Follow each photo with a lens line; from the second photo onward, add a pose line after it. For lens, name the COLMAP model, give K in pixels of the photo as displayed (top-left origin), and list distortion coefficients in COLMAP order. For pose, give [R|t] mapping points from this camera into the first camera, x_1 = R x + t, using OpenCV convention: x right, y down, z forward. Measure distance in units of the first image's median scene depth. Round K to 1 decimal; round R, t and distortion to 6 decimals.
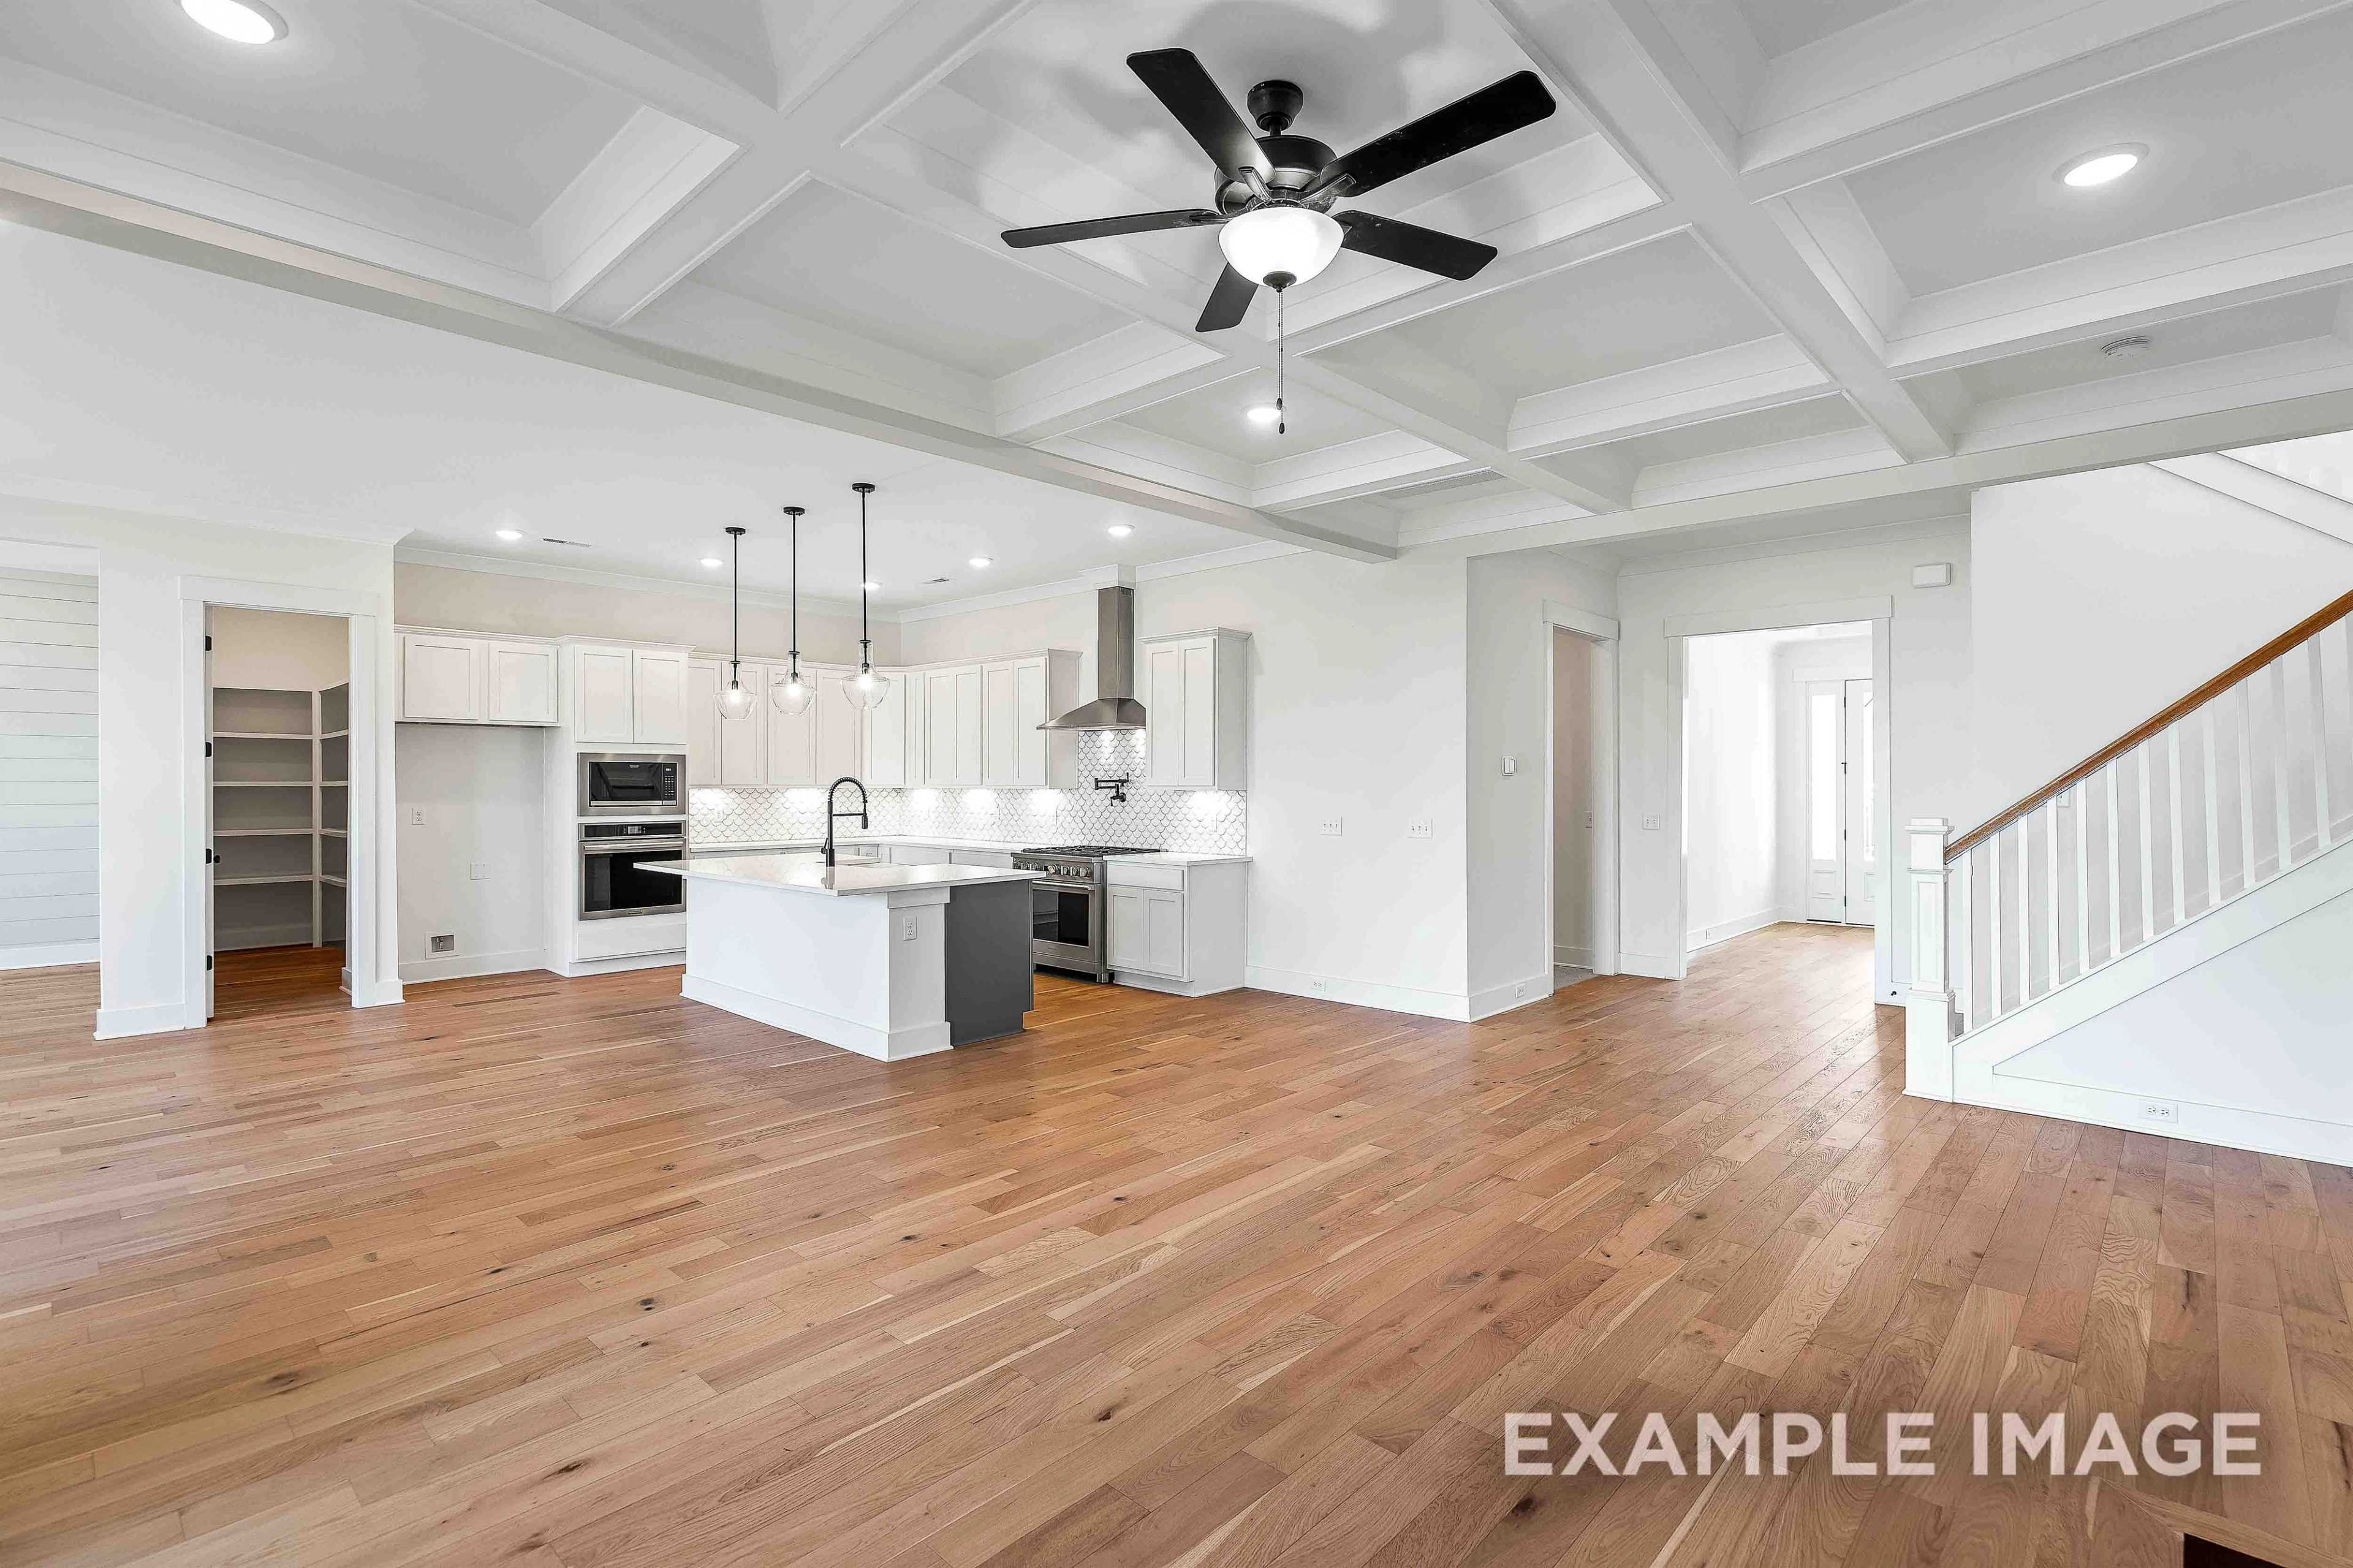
lens RADIAL K [[1089.5, 0, 1176.5], [0, 1089.5, 784.0], [0, 0, 1]] dist [-0.001187, -0.000213]
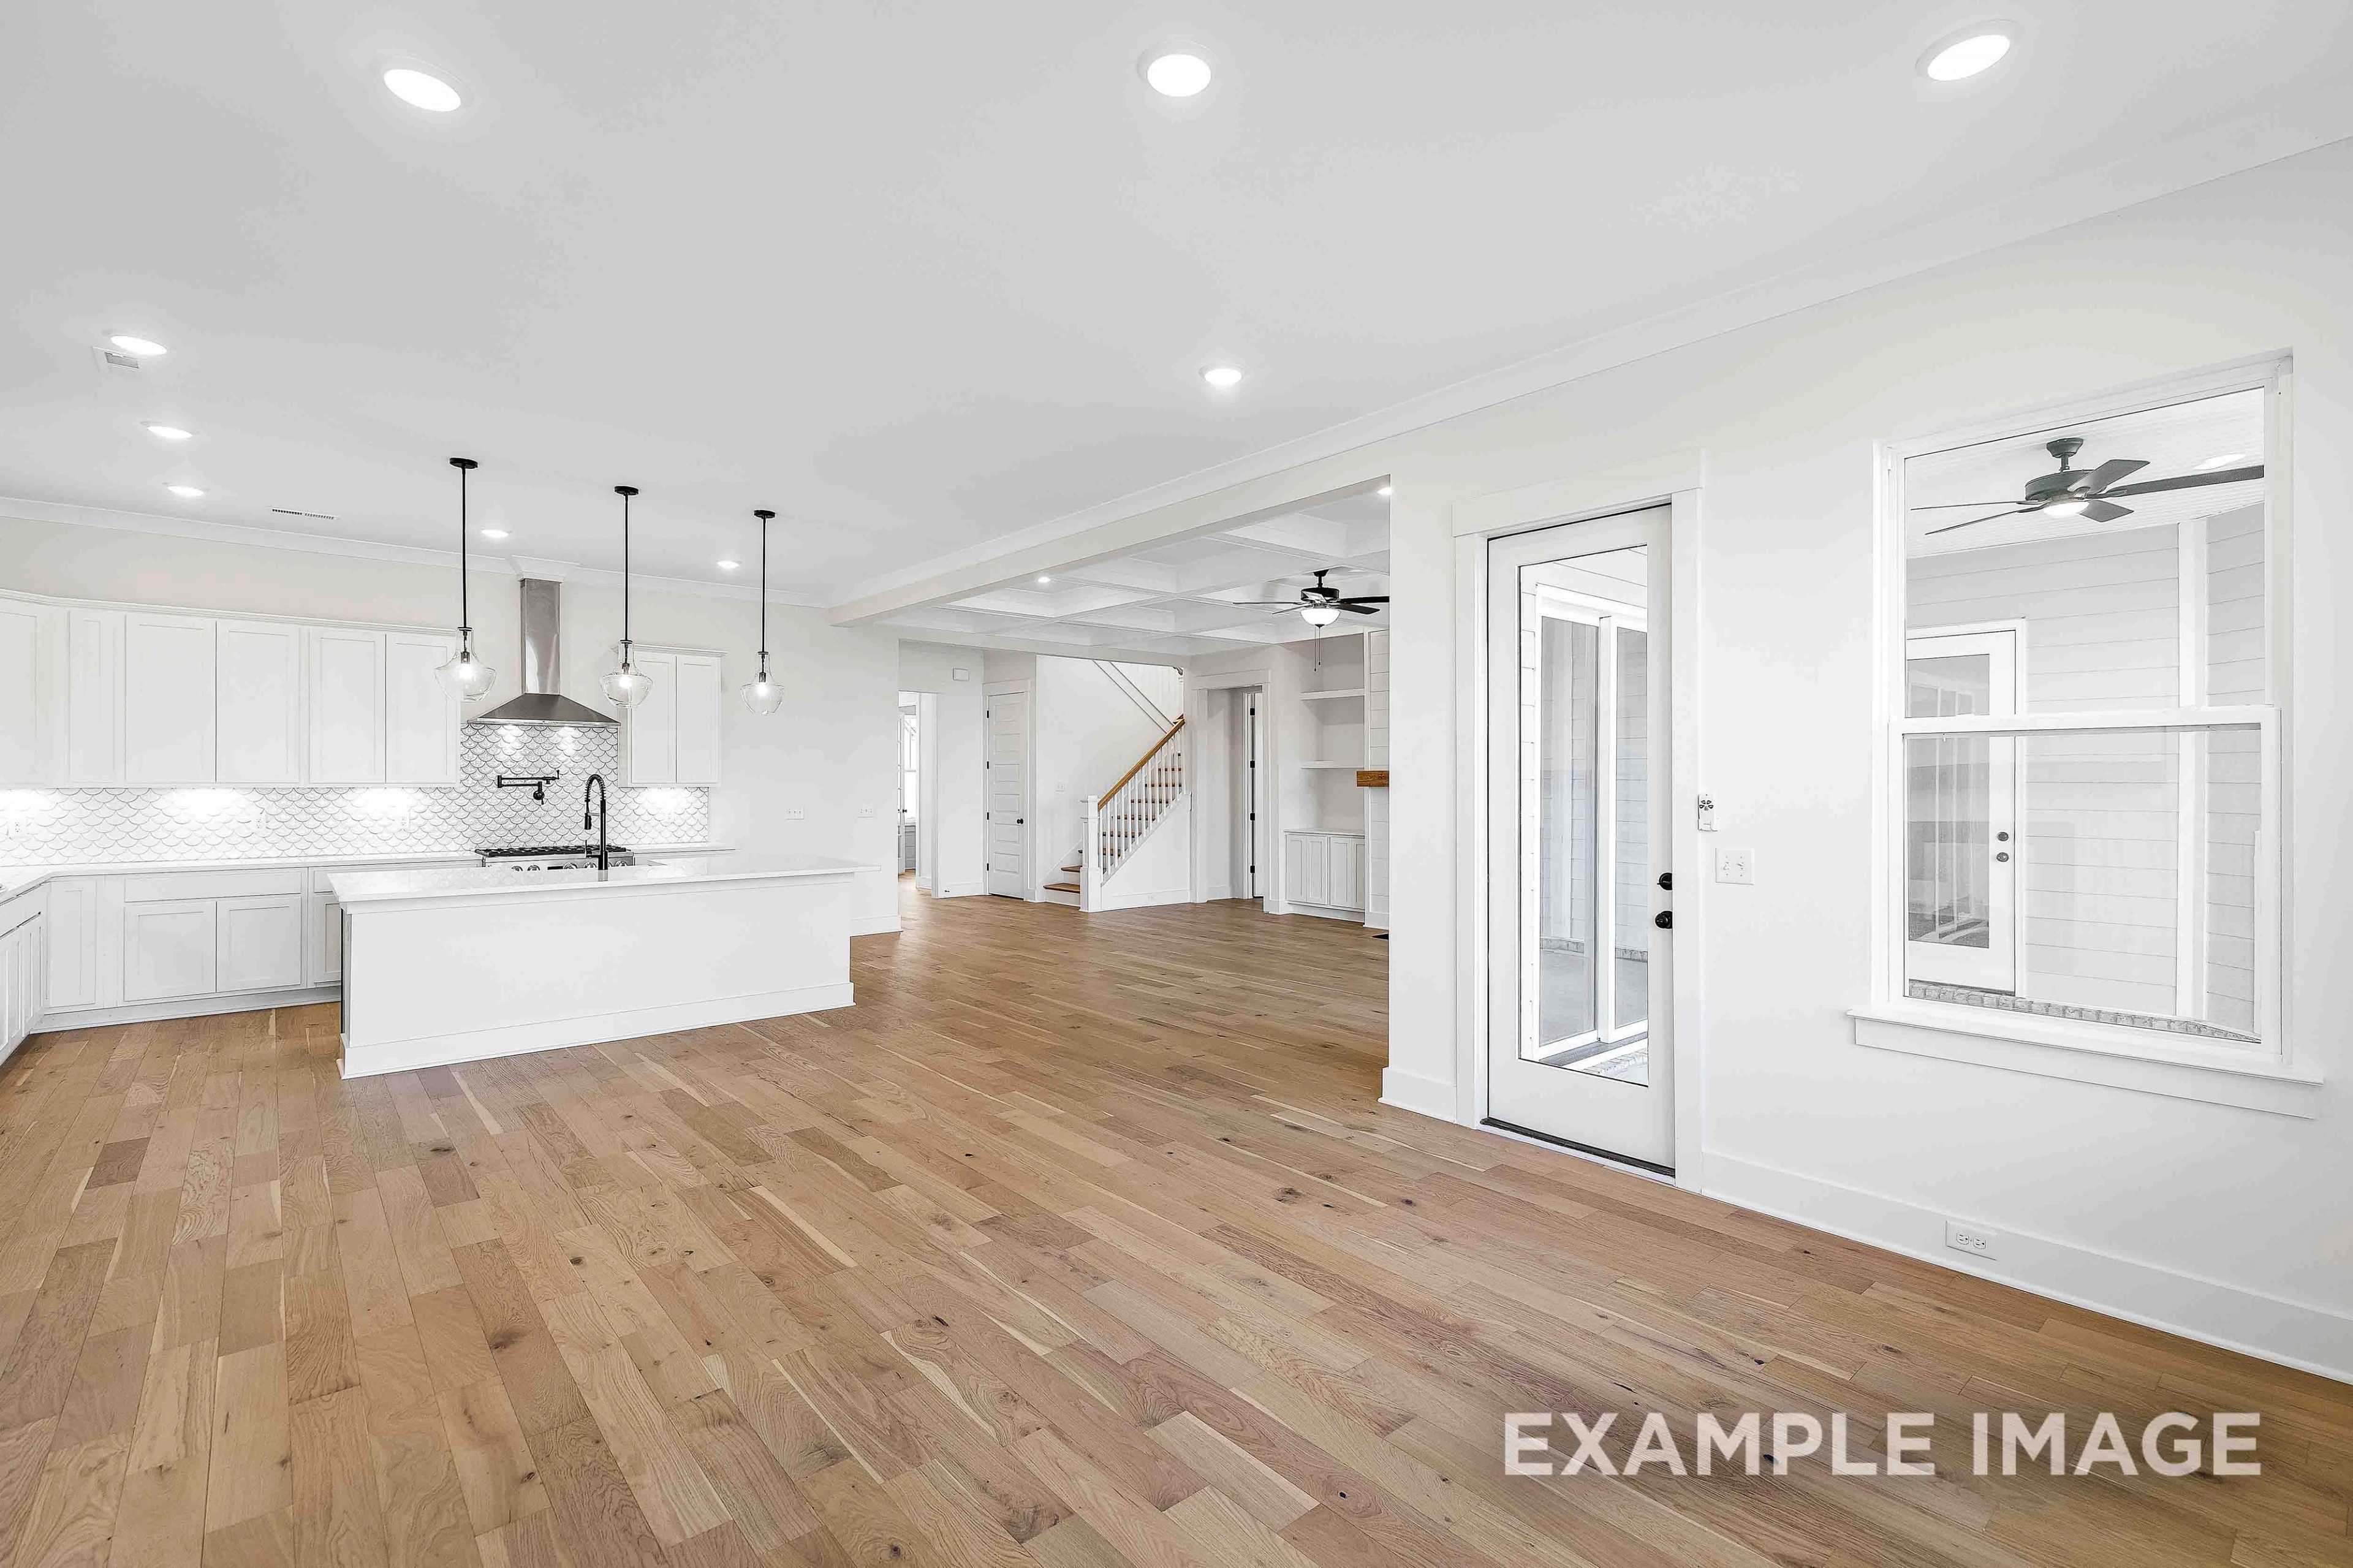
lens RADIAL K [[1050.2, 0, 1182.9], [0, 1050.2, 779.8], [0, 0, 1]] dist [0.000153, 0.000030]
pose [[0.094299, 0.002140, 0.995542, -1.133562], [0.000989, 0.999997, -0.002244, 0.001348], [-0.995543, 0.001196, 0.094296, 0.410538]]
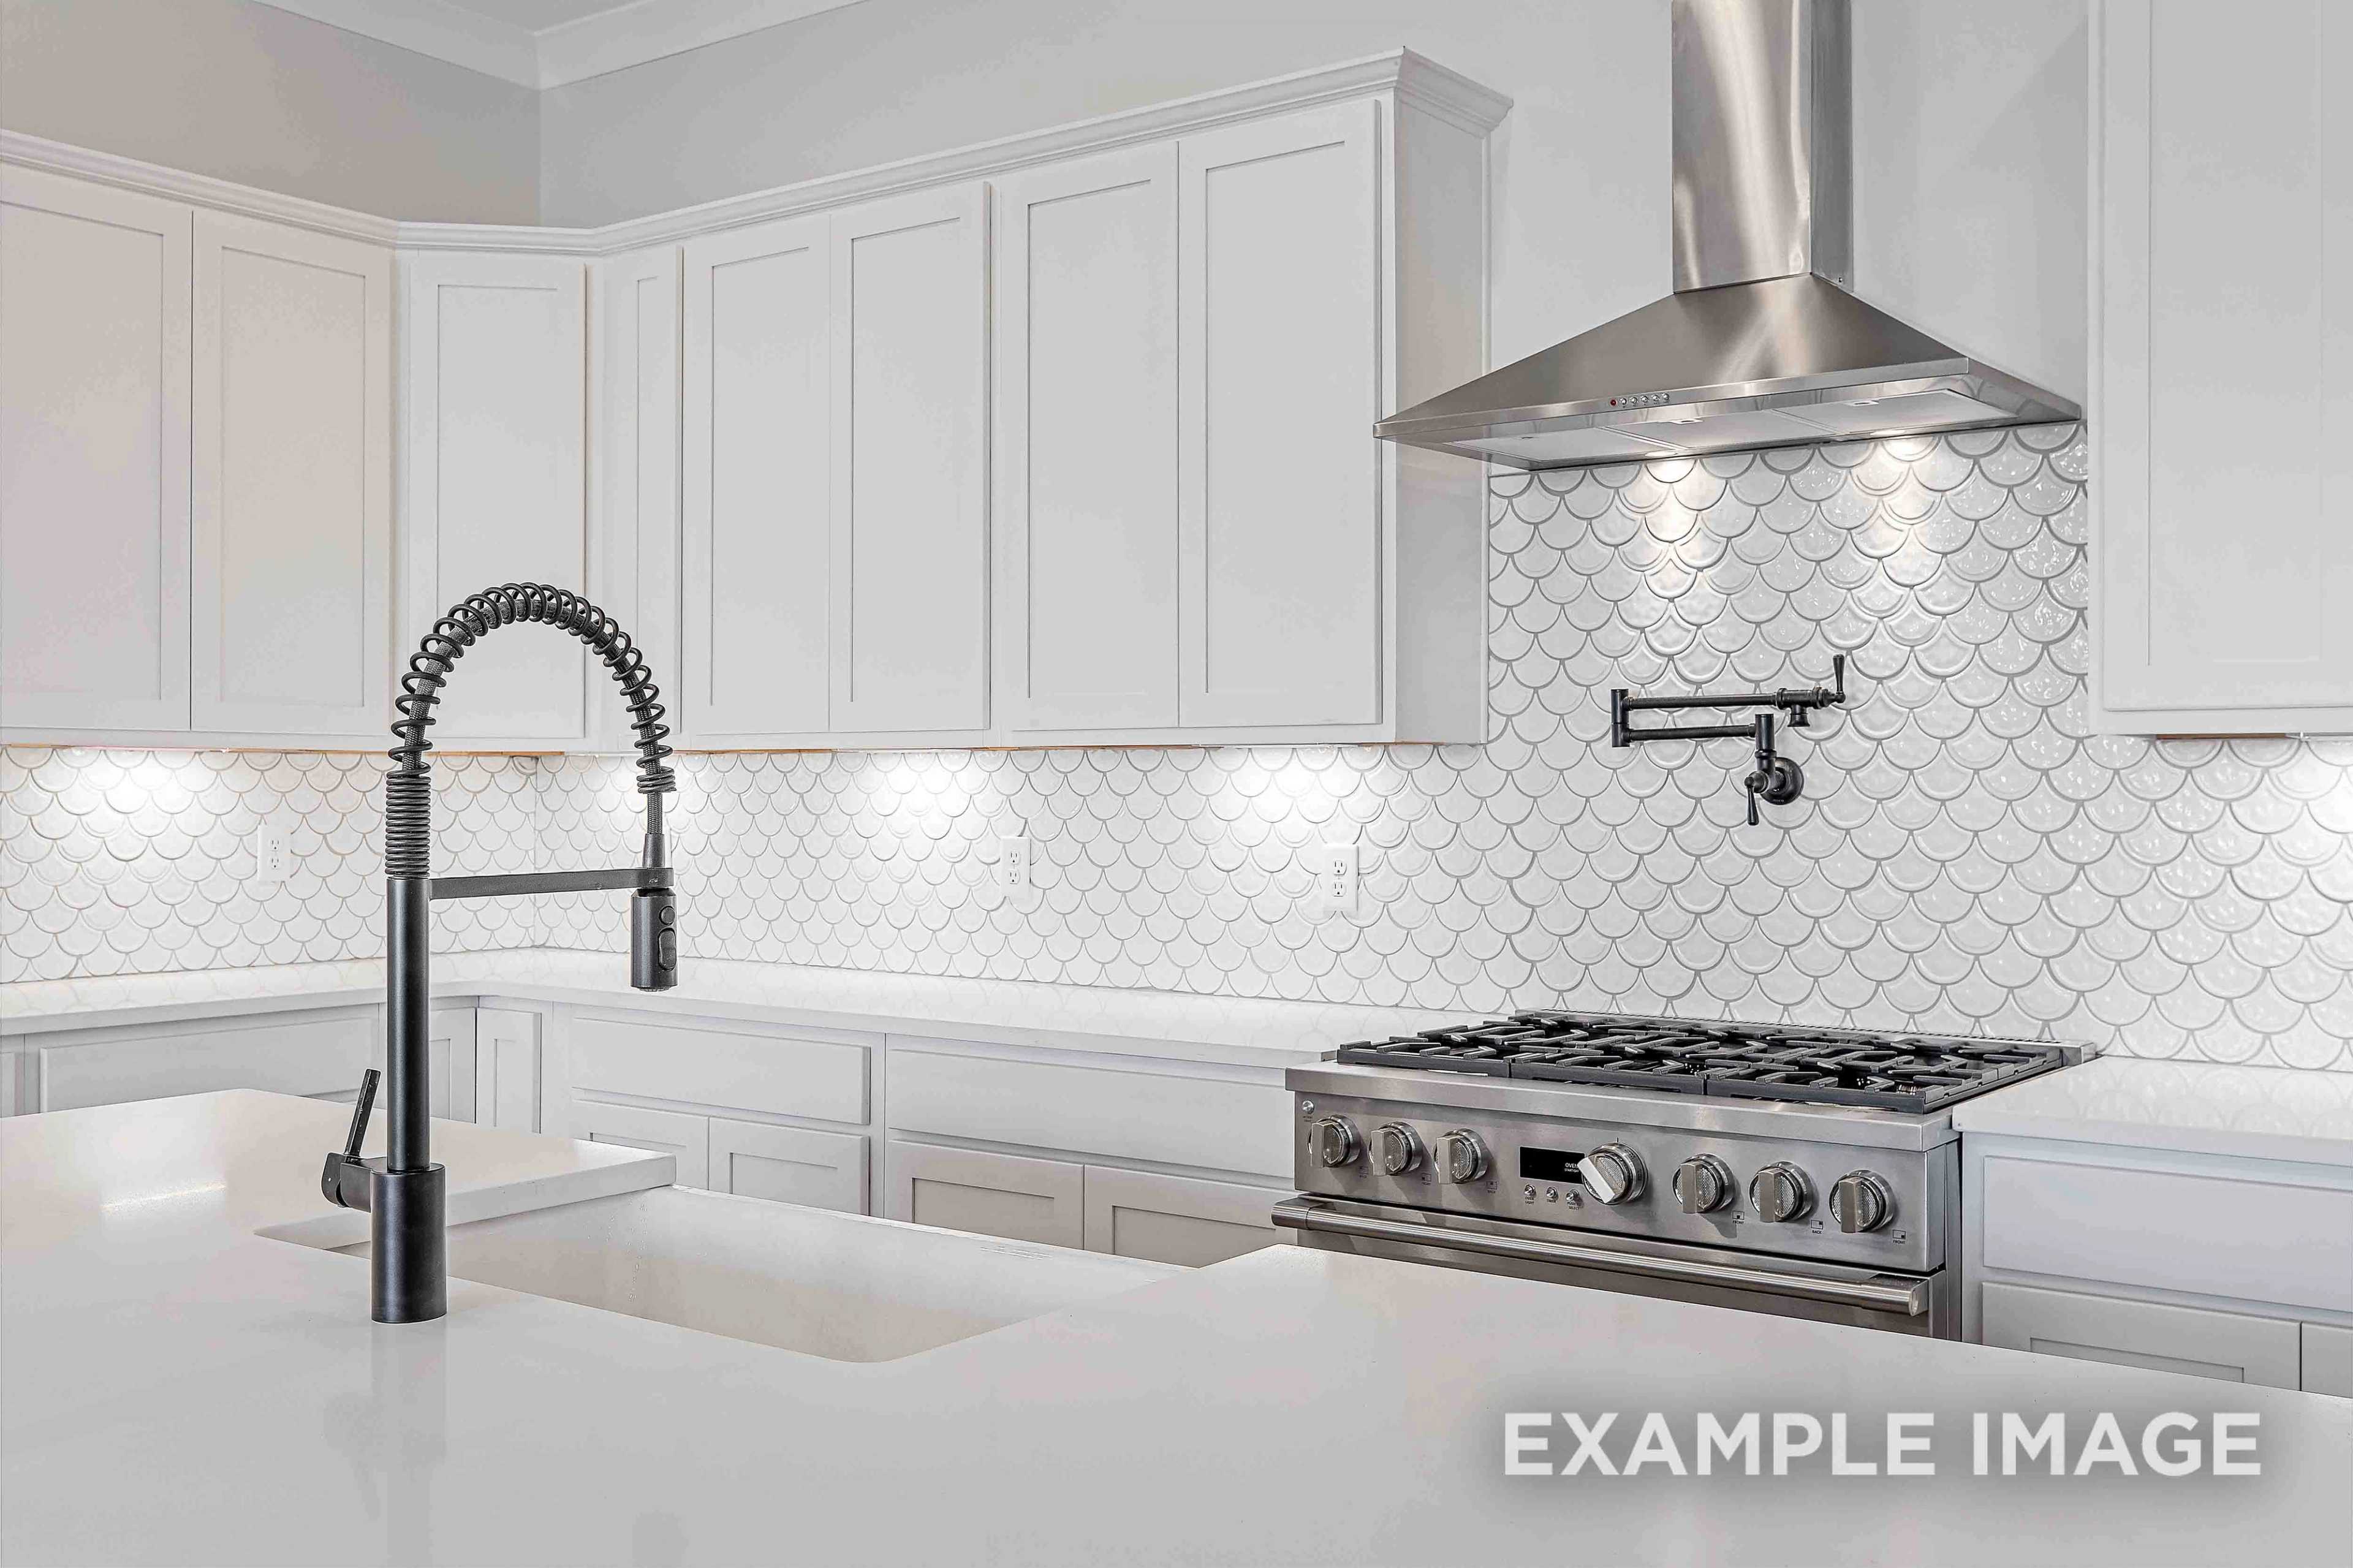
lens RADIAL K [[2262.1, 0, 1179.3], [0, 2262.1, 788.0], [0, 0, 1]] dist [0.001274, 0.005373]
pose [[0.993504, 0.001415, 0.113787, -0.254450], [-0.001239, 0.999998, -0.001617, 0.017335], [-0.113789, 0.001465, 0.993504, 0.721977]]
